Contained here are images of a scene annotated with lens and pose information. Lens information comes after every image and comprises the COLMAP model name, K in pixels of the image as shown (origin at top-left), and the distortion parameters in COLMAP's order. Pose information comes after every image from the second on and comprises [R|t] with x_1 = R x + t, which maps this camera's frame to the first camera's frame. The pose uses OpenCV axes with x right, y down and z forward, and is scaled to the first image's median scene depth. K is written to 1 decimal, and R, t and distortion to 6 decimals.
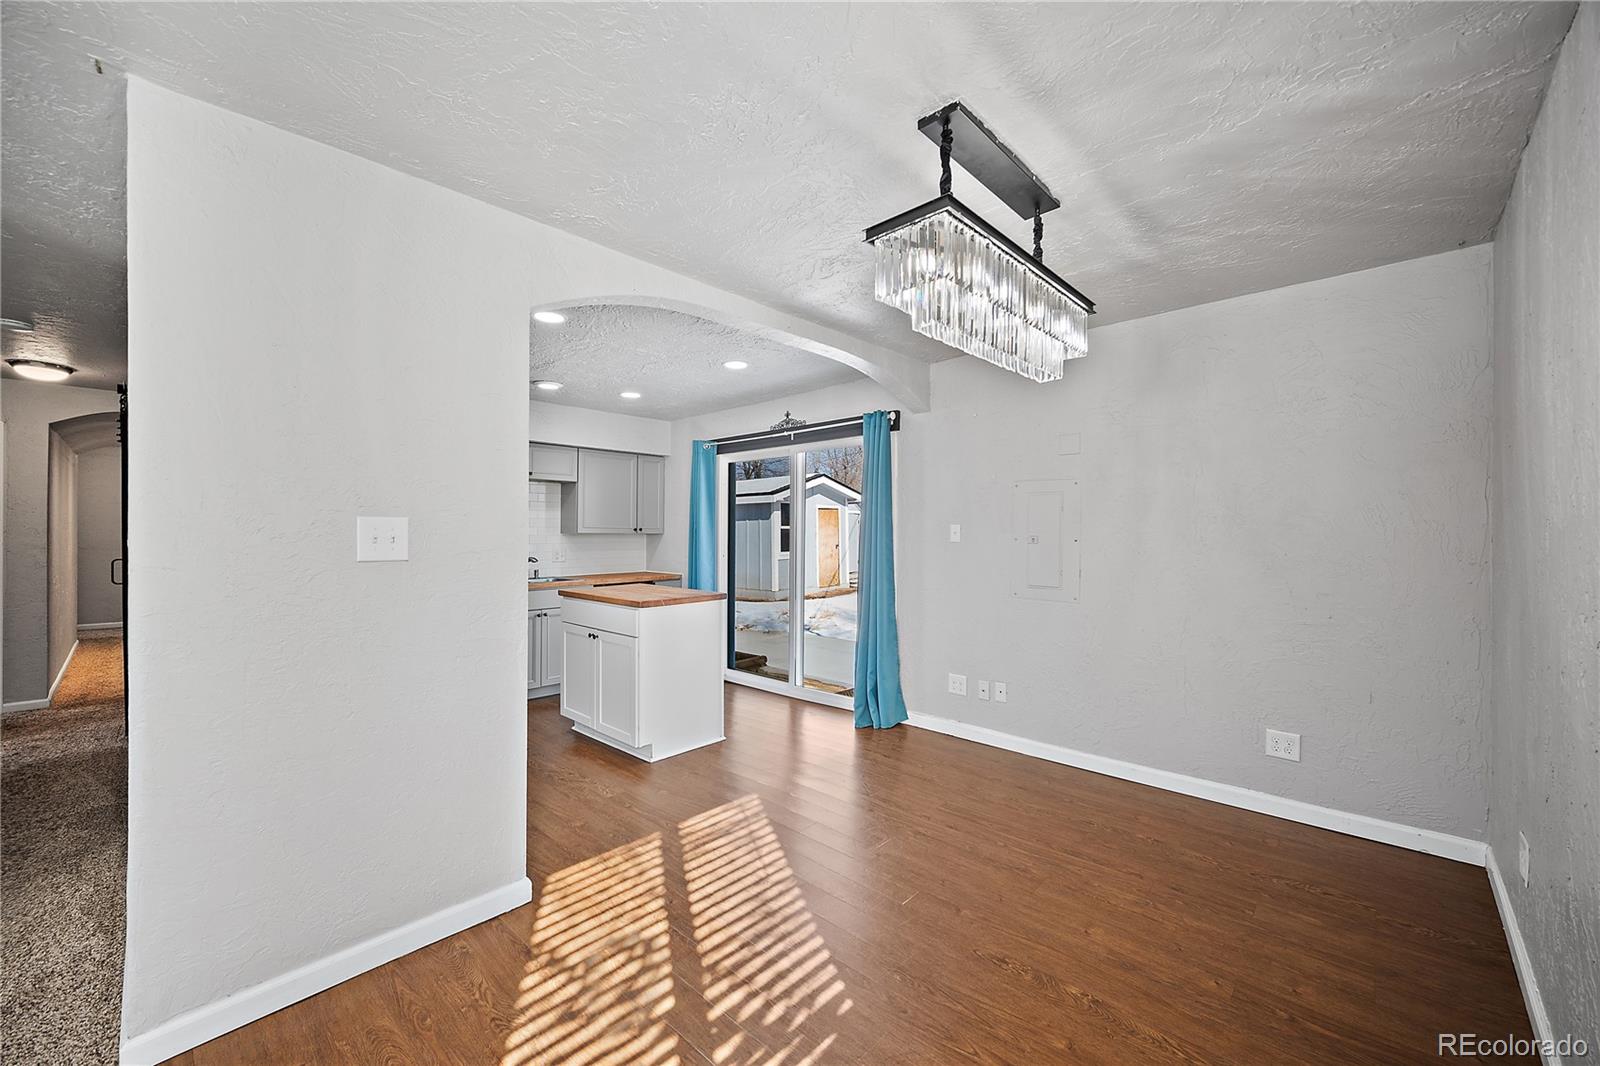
lens RADIAL K [[631.5, 0, 786.7], [0, 631.5, 530.9], [0, 0, 1]] dist [-0.004443, 0.000327]
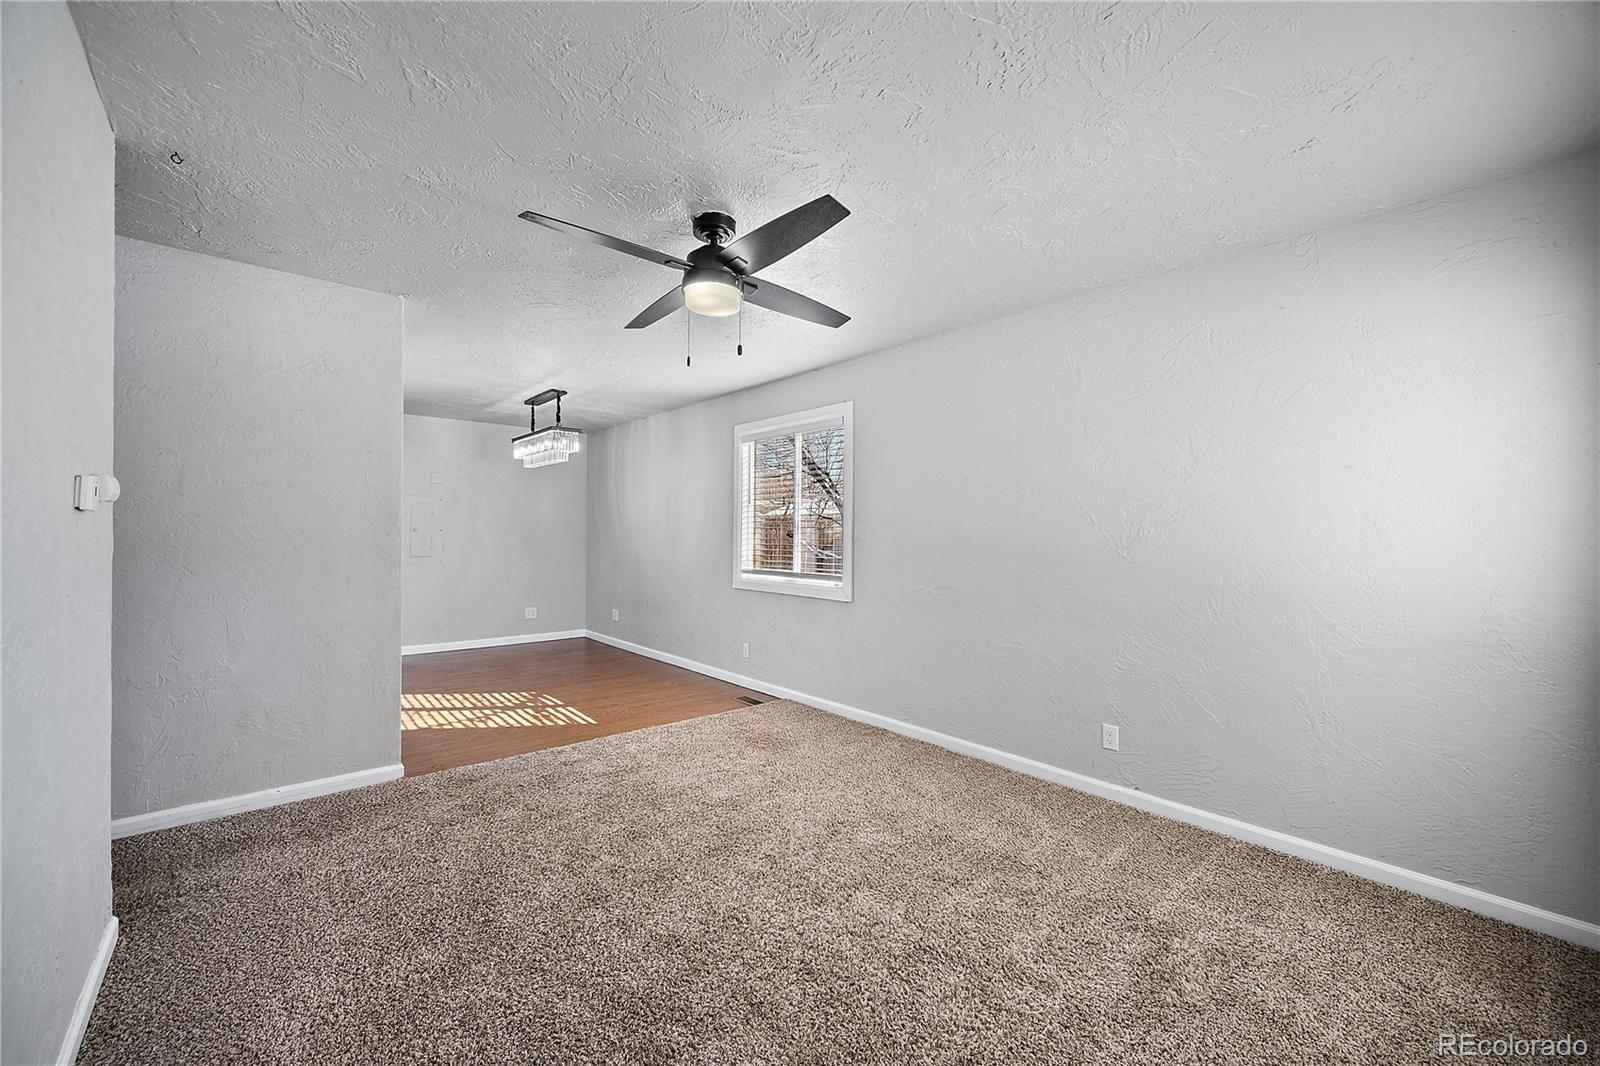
lens RADIAL K [[631.5, 0, 791.2], [0, 631.5, 543.3], [0, 0, 1]] dist [-0.004443, 0.000327]
pose [[0.088774, -0.011072, 0.995990, -1.051814], [-0.010958, 0.999867, 0.012092, 0.014867], [-0.995992, -0.011987, 0.088640, -0.159237]]
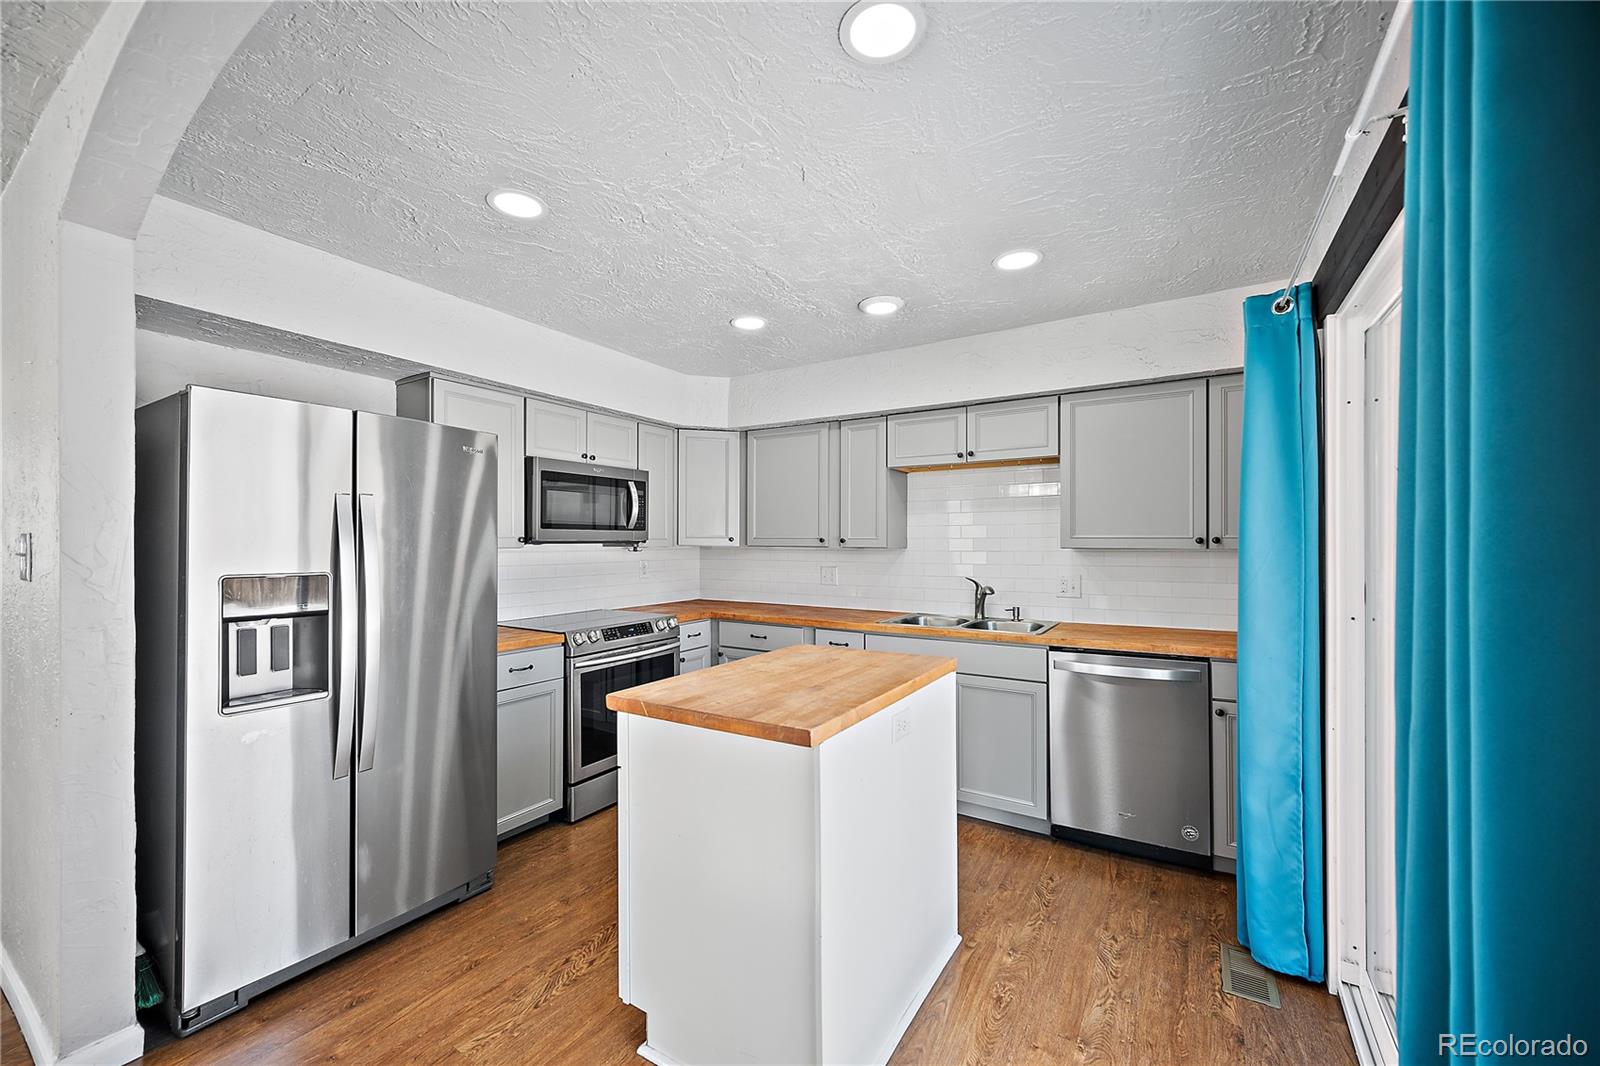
lens RADIAL K [[631.5, 0, 783.9], [0, 631.5, 538.3], [0, 0, 1]] dist [-0.004443, 0.000327]
pose [[0.196923, -0.009945, -0.980368, 0.212674], [0.004040, 0.999948, -0.009332, -0.000960], [0.980411, -0.002122, 0.196953, 0.838708]]
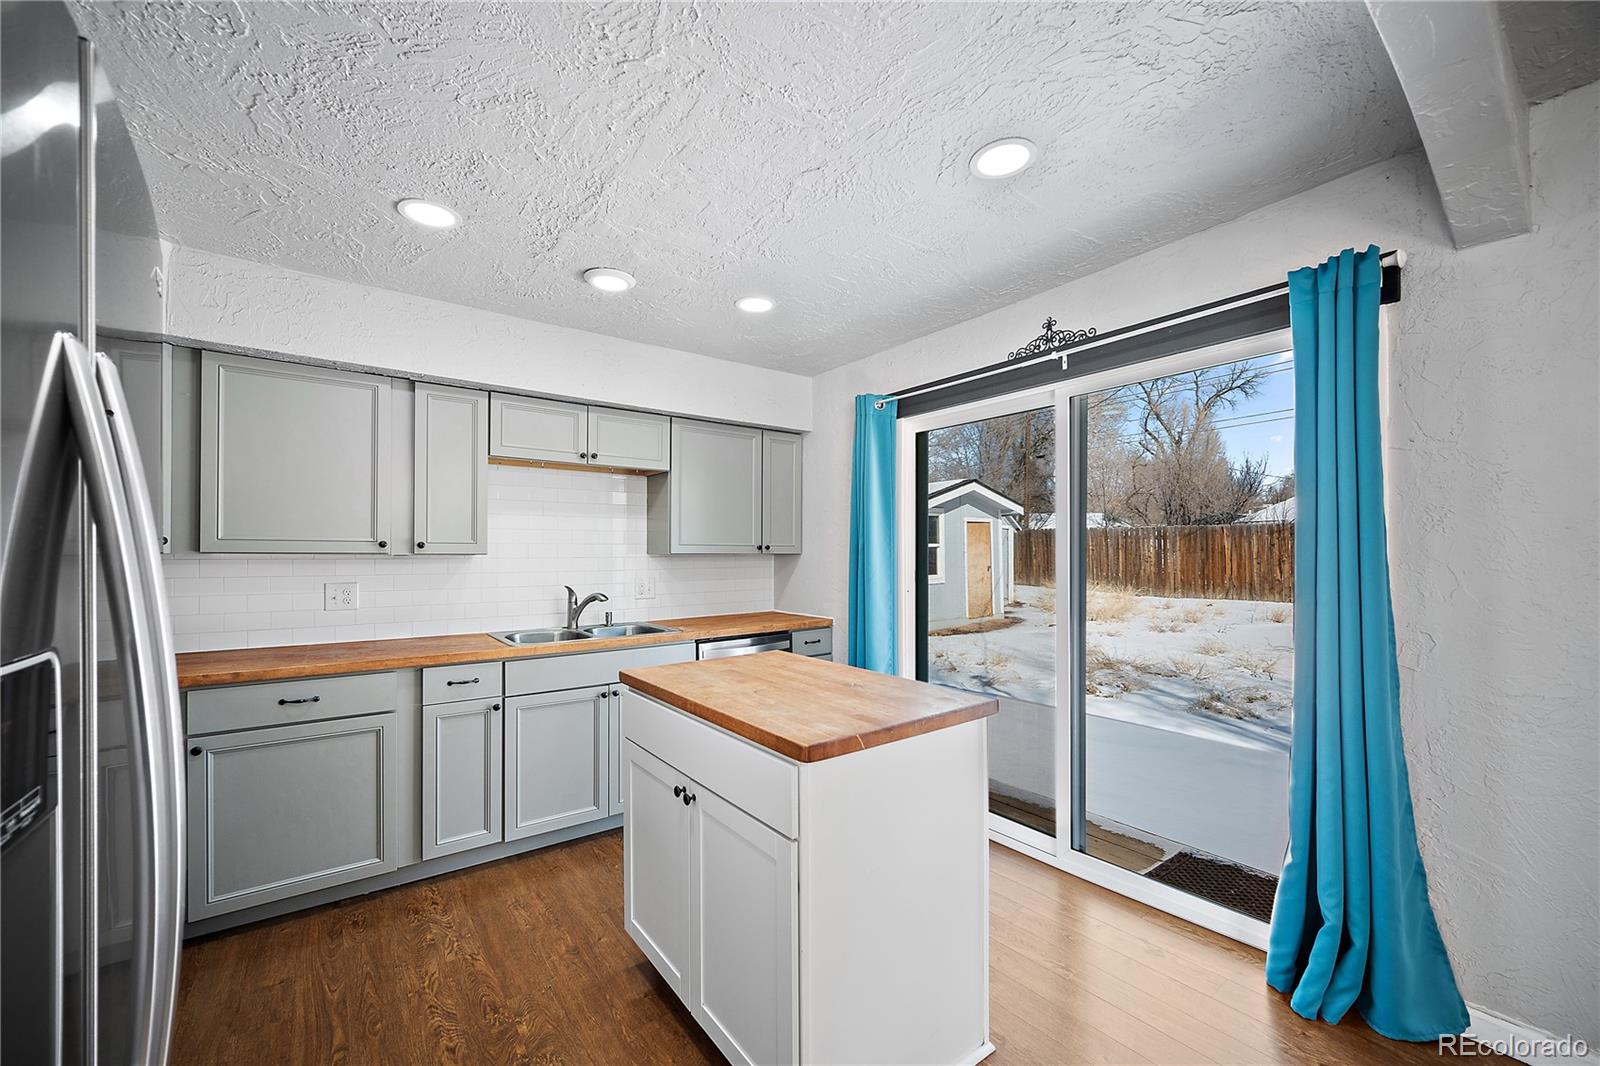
lens RADIAL K [[631.5, 0, 786.2], [0, 631.5, 547.8], [0, 0, 1]] dist [-0.004443, 0.000327]
pose [[0.985505, -0.005362, -0.169563, -0.146081], [0.004654, 0.999979, -0.004569, 0.001965], [0.169584, 0.003714, 0.985509, 0.525026]]
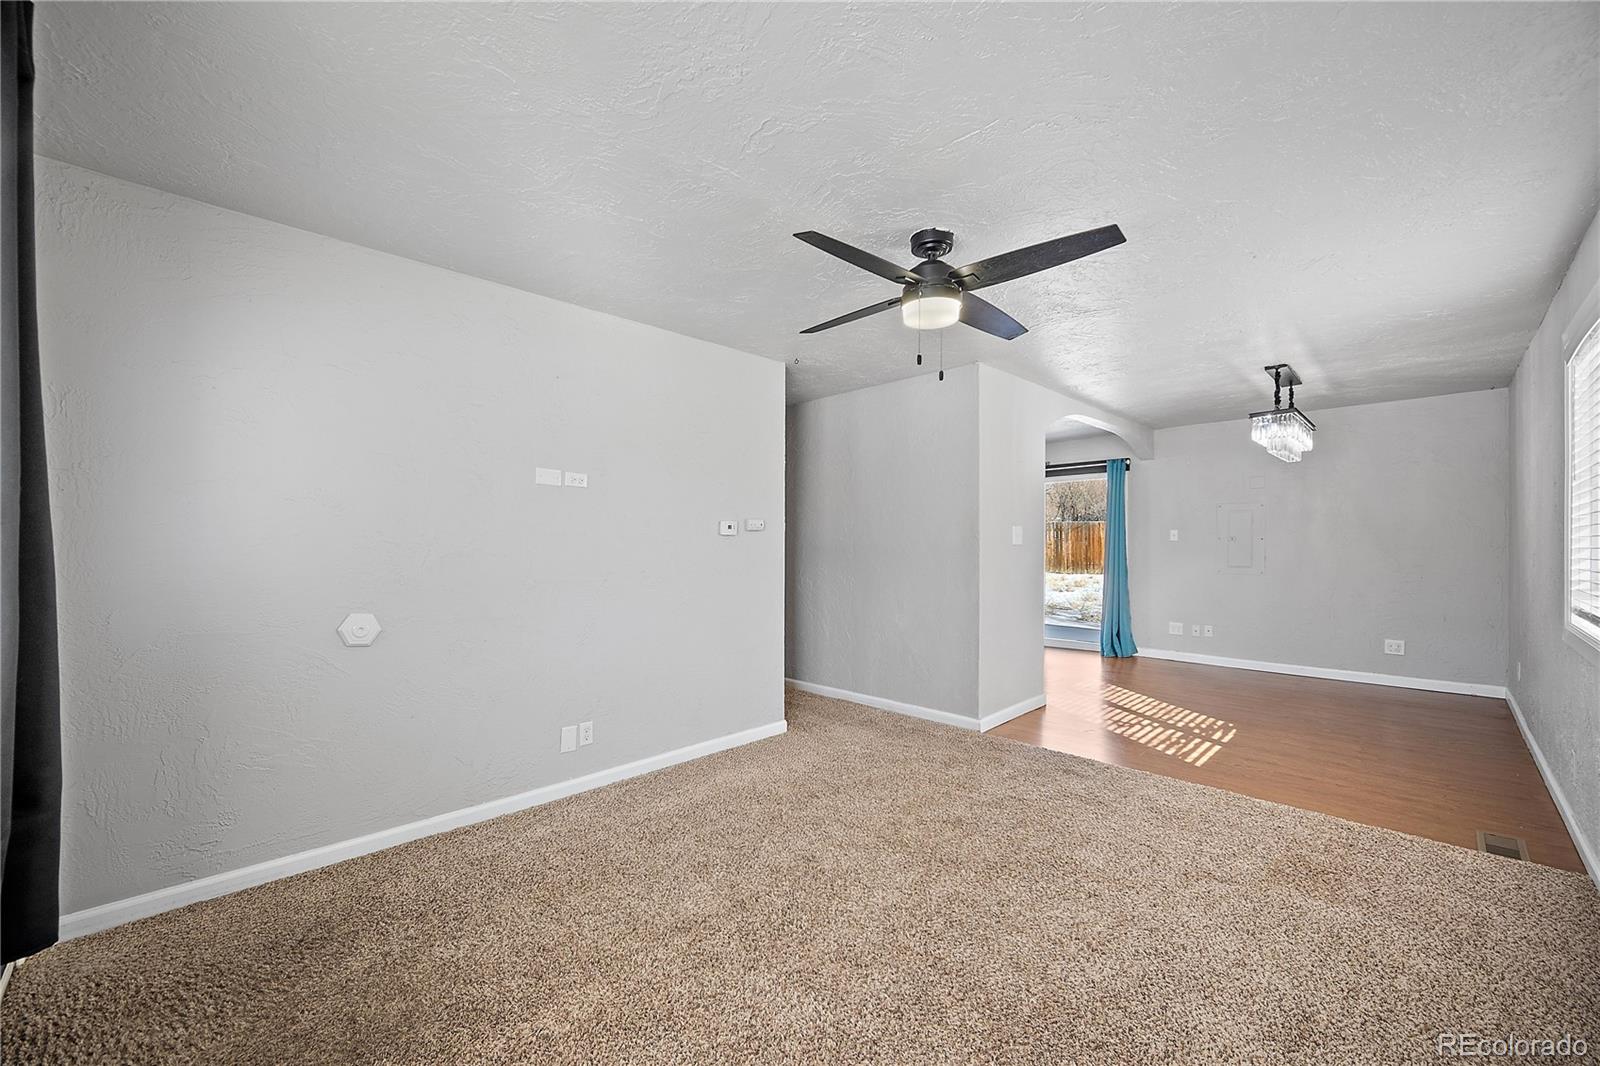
lens RADIAL K [[631.5, 0, 785.8], [0, 631.5, 539.7], [0, 0, 1]] dist [-0.004443, 0.000327]
pose [[0.999412, -0.000978, -0.034264, -0.625842], [0.000981, 1.000000, 0.000090, 0.011838], [0.034264, -0.000124, 0.999413, -0.608955]]
